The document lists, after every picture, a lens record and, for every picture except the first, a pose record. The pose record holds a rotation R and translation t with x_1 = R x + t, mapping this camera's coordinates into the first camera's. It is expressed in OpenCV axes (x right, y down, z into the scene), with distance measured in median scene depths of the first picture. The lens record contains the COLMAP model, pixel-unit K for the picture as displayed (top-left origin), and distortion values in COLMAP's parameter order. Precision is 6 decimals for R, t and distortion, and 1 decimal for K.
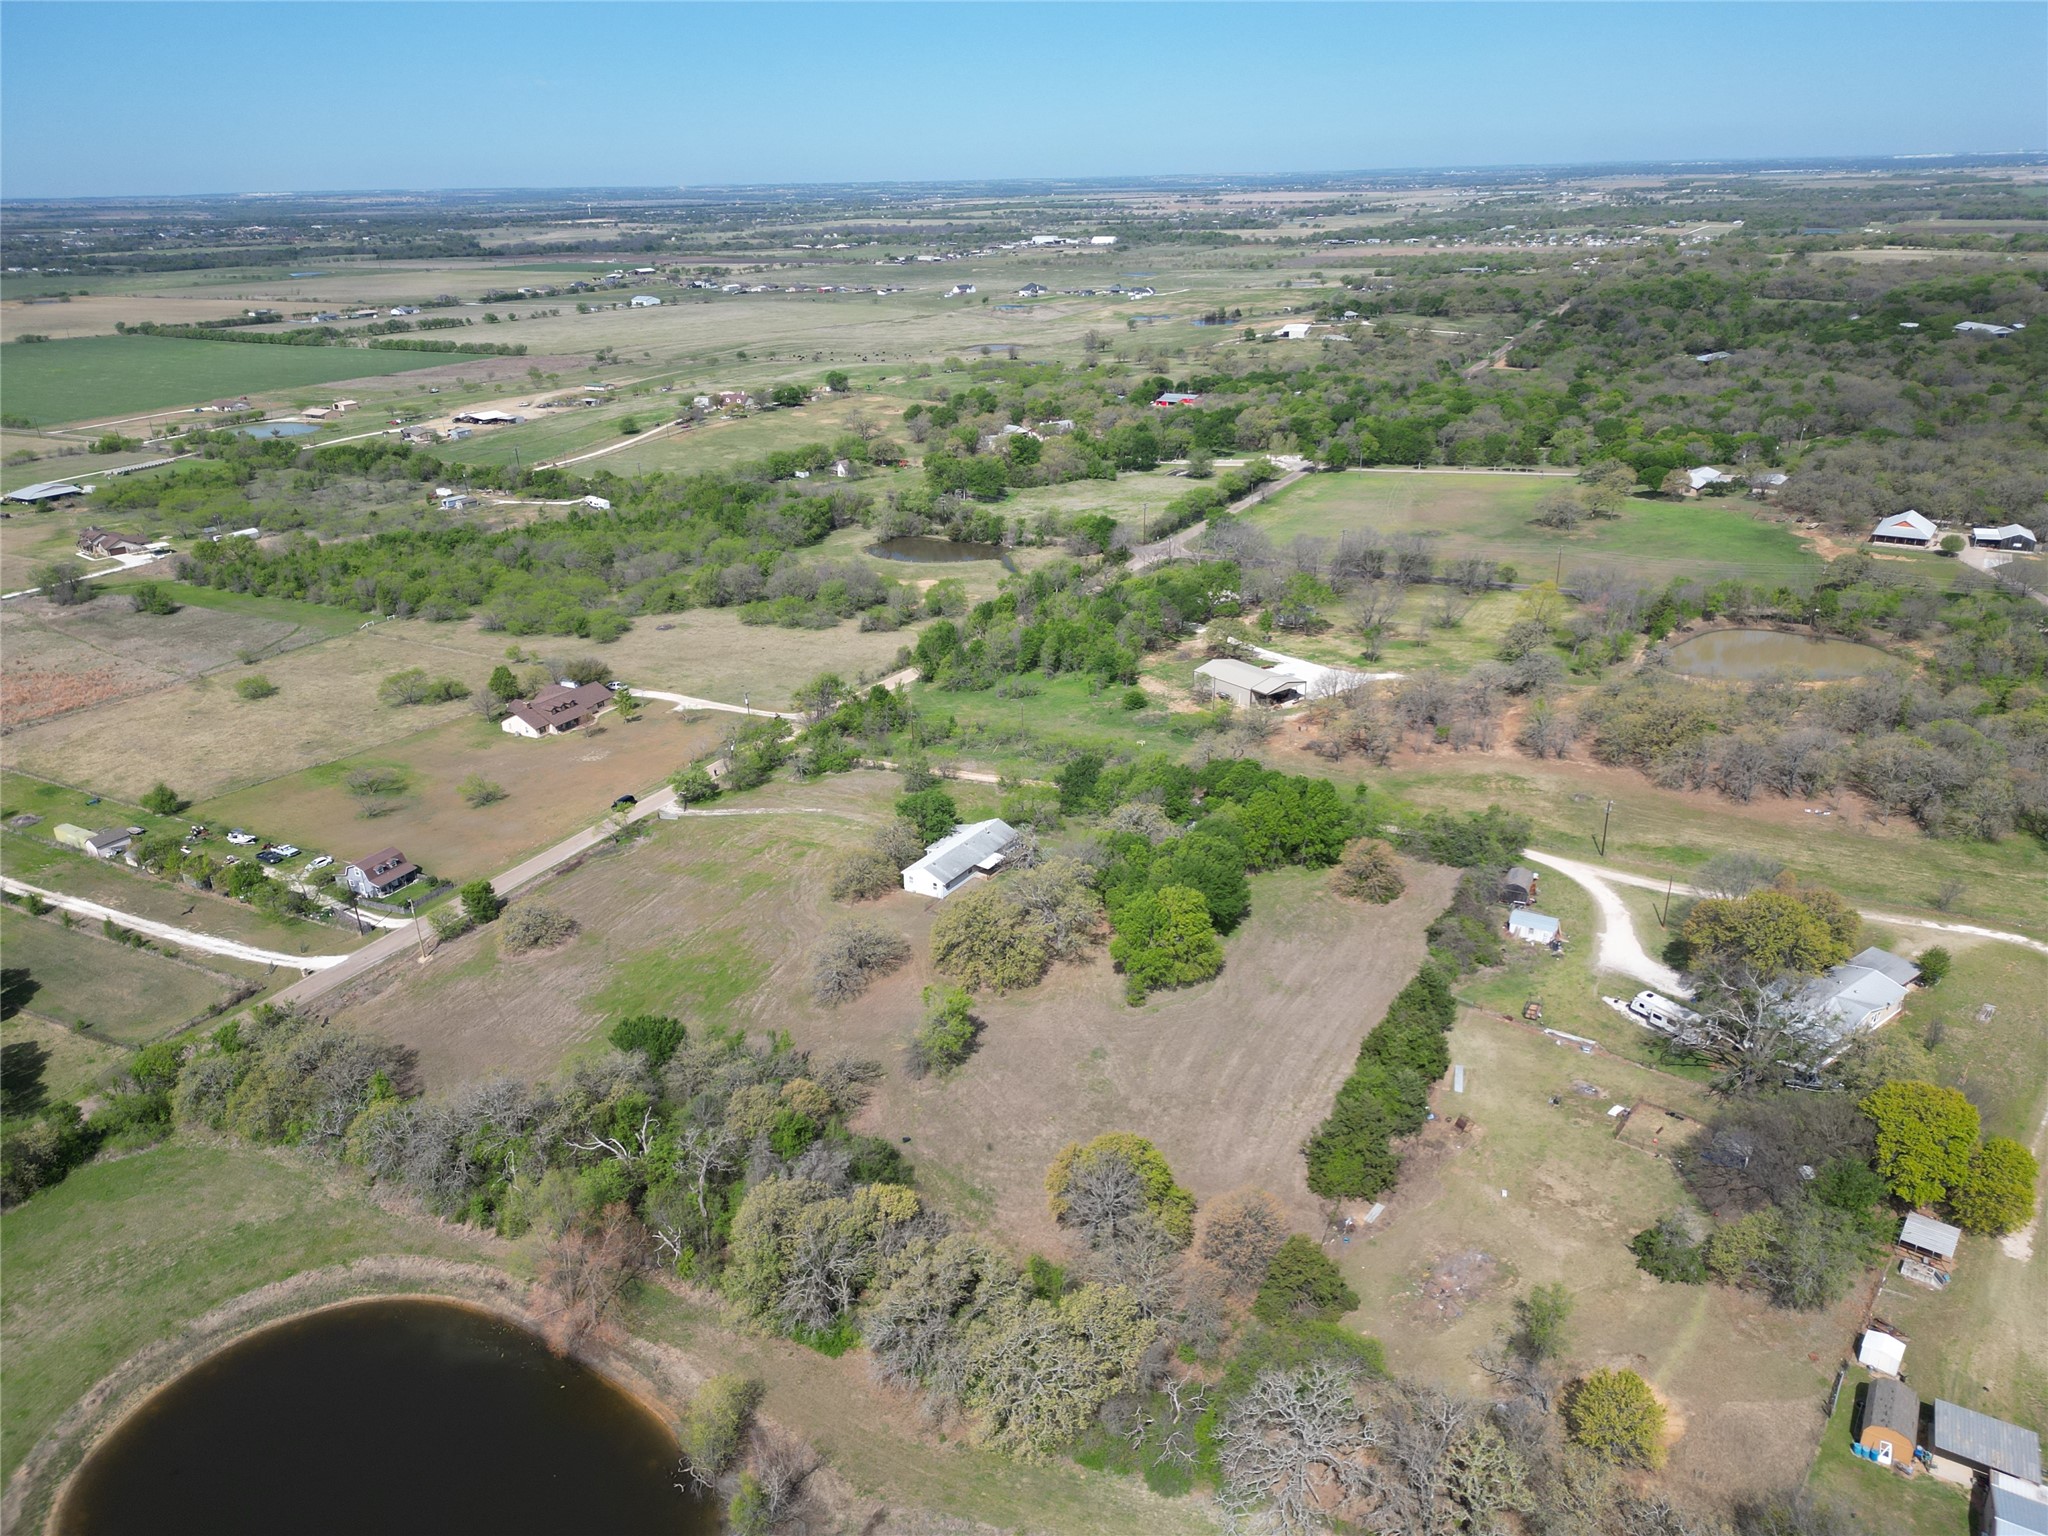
lens RADIAL K [[1417.7, 0, 1022.7], [0, 1417.7, 778.4], [0, 0, 1]] dist [0.085092, -0.088865]
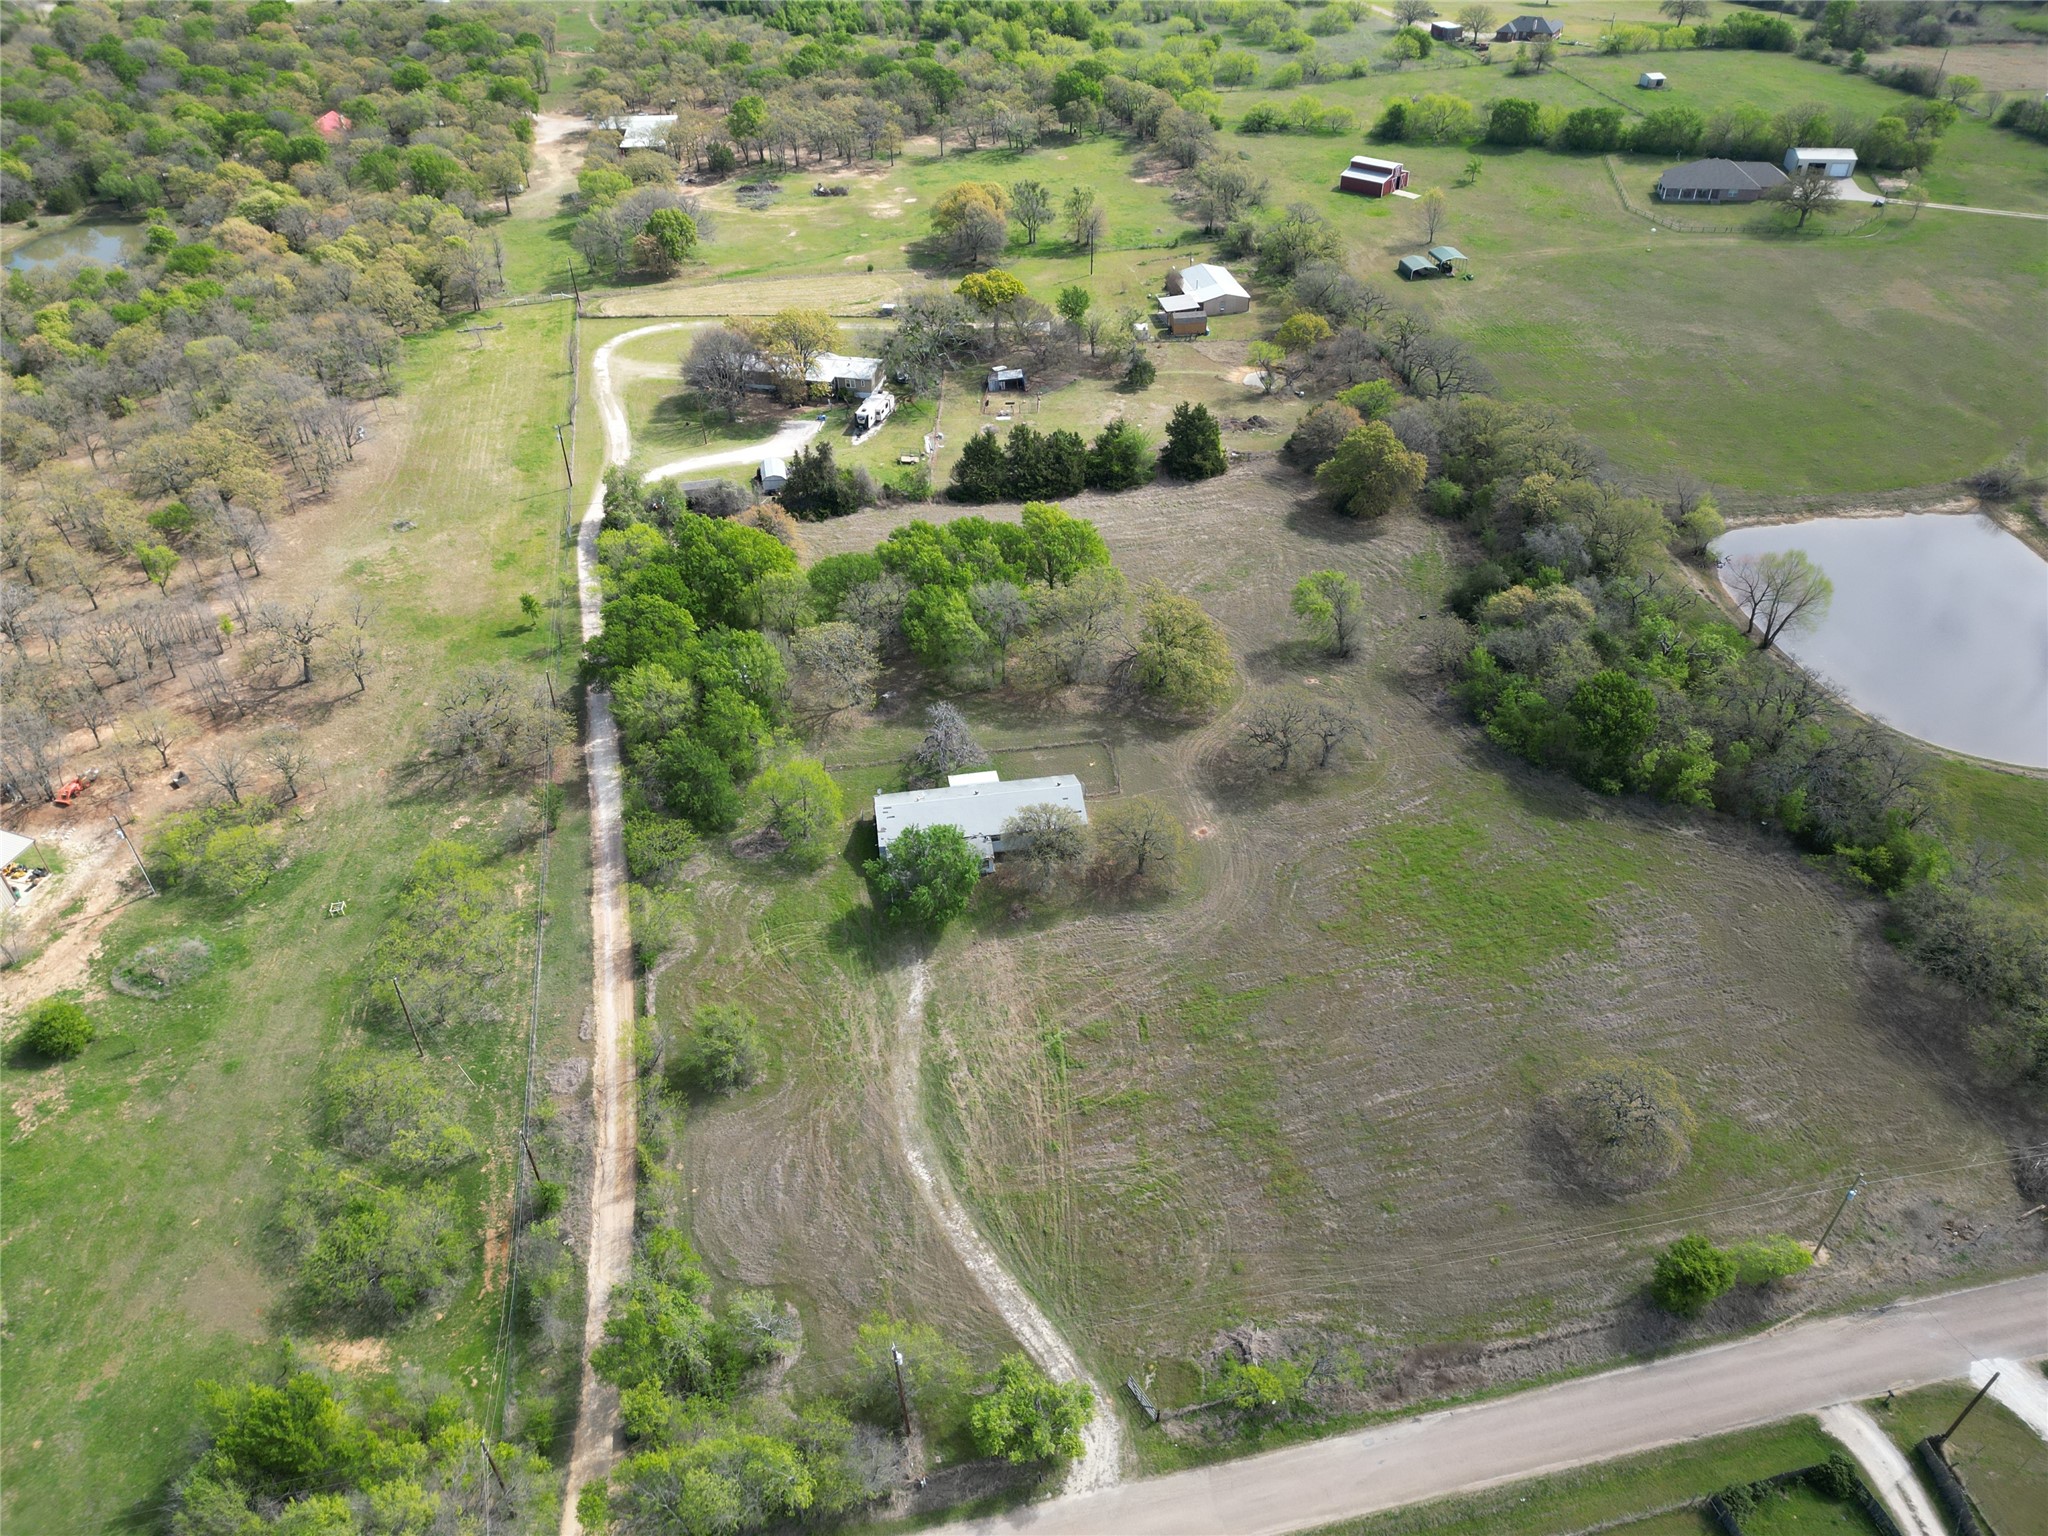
lens RADIAL K [[1428.4, 0, 1023.1], [0, 1428.4, 773.9], [0, 0, 1]] dist [0.074816, -0.072807]
pose [[-0.644640, -0.432999, 0.630040, -0.294763], [0.328606, 0.587174, 0.739760, -0.277321], [-0.690259, 0.683914, -0.236230, 0.726926]]
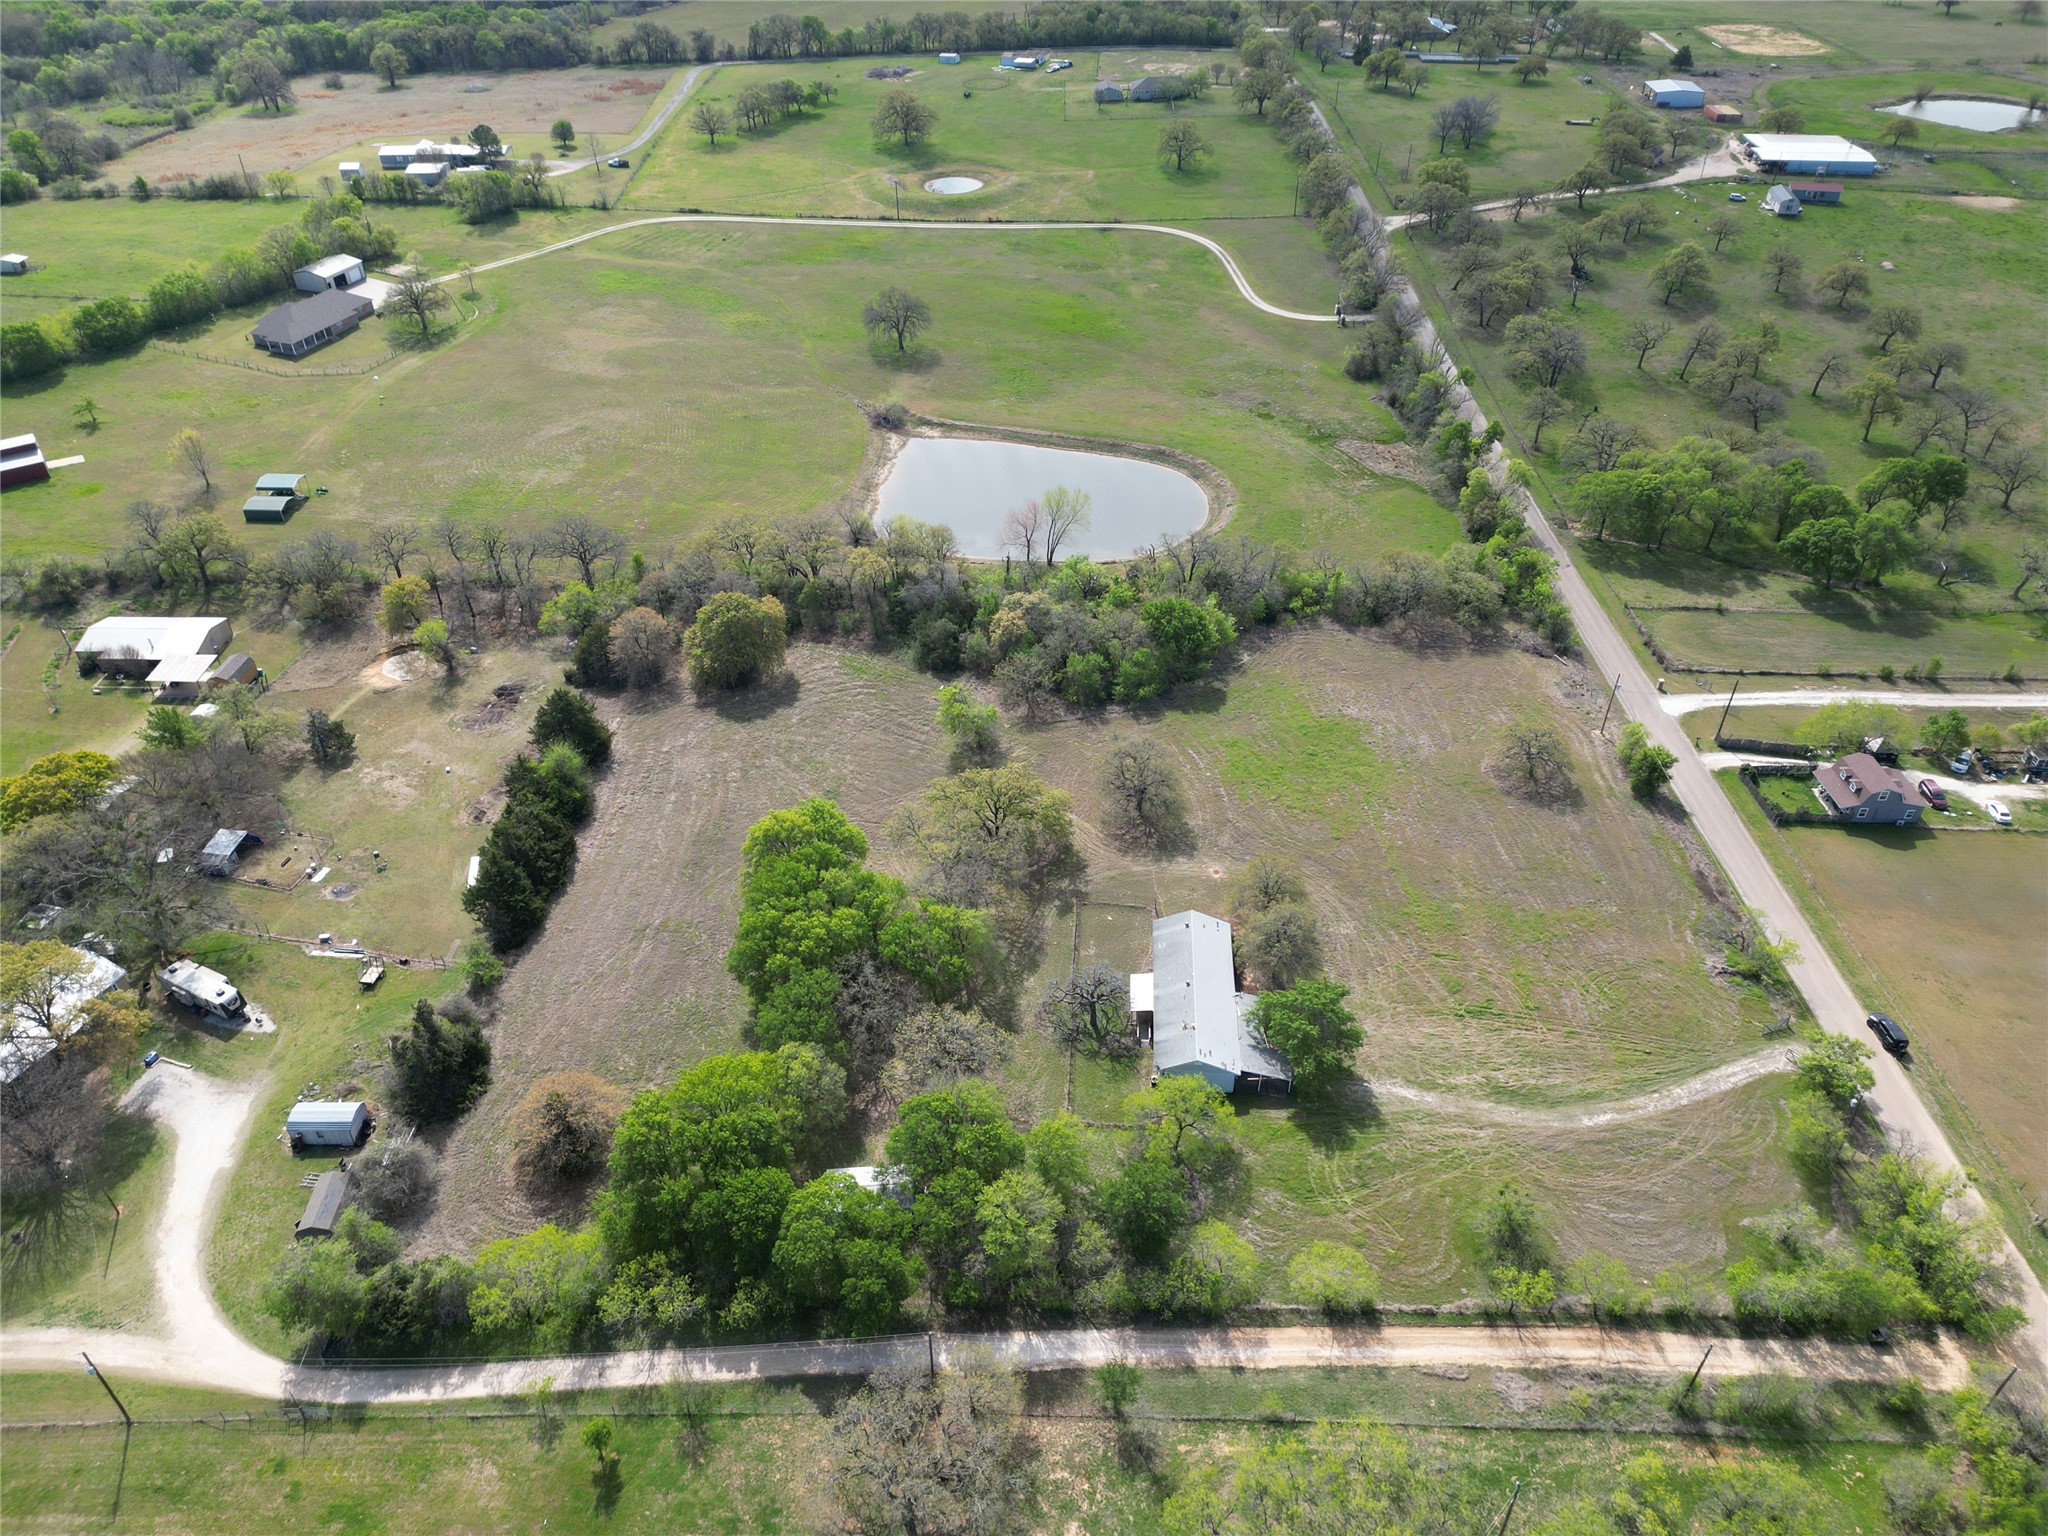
lens RADIAL K [[1426.7, 0, 1021.6], [0, 1426.7, 775.8], [0, 0, 1]] dist [0.062270, -0.057265]
pose [[-0.879254, 0.317070, -0.355499, 0.148335], [-0.154221, 0.516623, 0.842209, -0.350352], [0.450699, 0.795341, -0.405344, 0.741742]]
